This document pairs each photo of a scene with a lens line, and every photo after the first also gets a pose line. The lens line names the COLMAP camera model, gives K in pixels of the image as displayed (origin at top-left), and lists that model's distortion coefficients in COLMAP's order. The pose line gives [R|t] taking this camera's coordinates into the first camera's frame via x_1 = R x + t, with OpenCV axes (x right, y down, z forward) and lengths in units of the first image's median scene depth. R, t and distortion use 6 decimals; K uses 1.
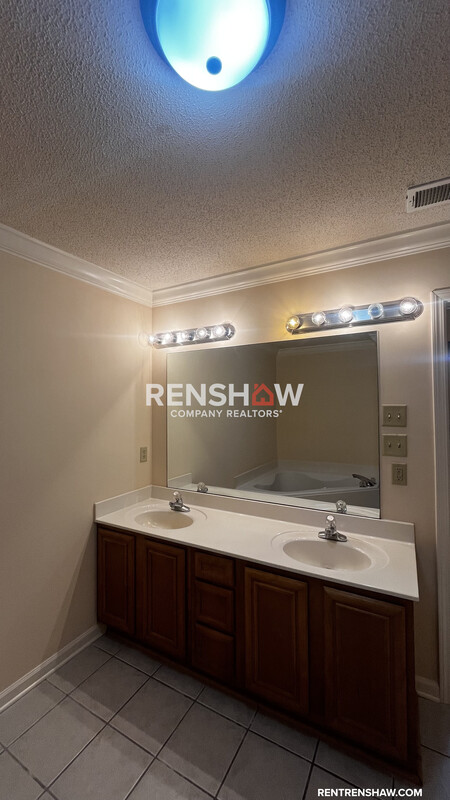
lens RADIAL K [[322.5, 0, 224.3], [0, 322.5, 399.5], [0, 0, 1]] dist [0.000748, -0.000007]
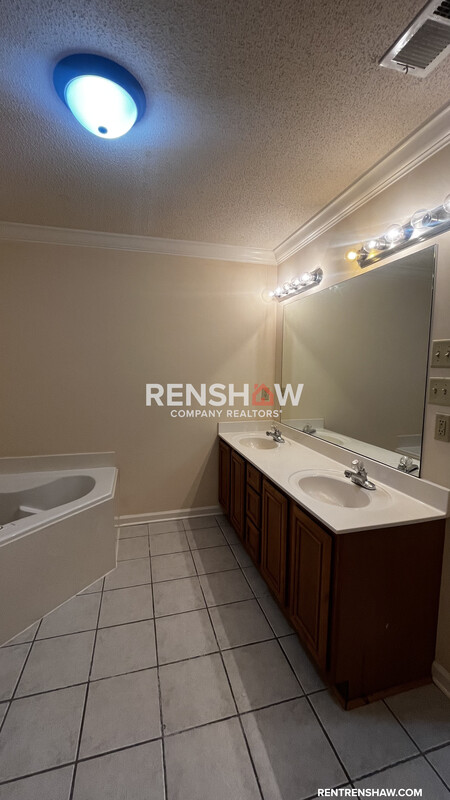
lens RADIAL K [[322.5, 0, 224.2], [0, 322.5, 399.5], [0, 0, 1]] dist [0.000748, -0.000007]
pose [[0.700427, 0.084434, -0.708712, 0.678353], [0.002292, 0.992707, 0.120533, 0.061308], [0.713721, -0.086049, 0.695125, 0.063650]]
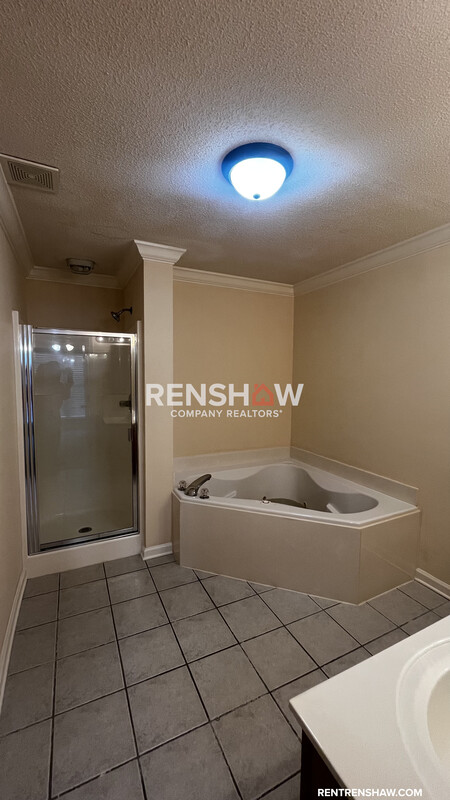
lens RADIAL K [[322.5, 0, 225.4], [0, 322.5, 399.6], [0, 0, 1]] dist [0.000748, -0.000007]
pose [[-0.569540, 0.072326, -0.818775, 0.716885], [0.014484, 0.996850, 0.077981, 0.027040], [0.821836, 0.032554, -0.568794, 0.794618]]
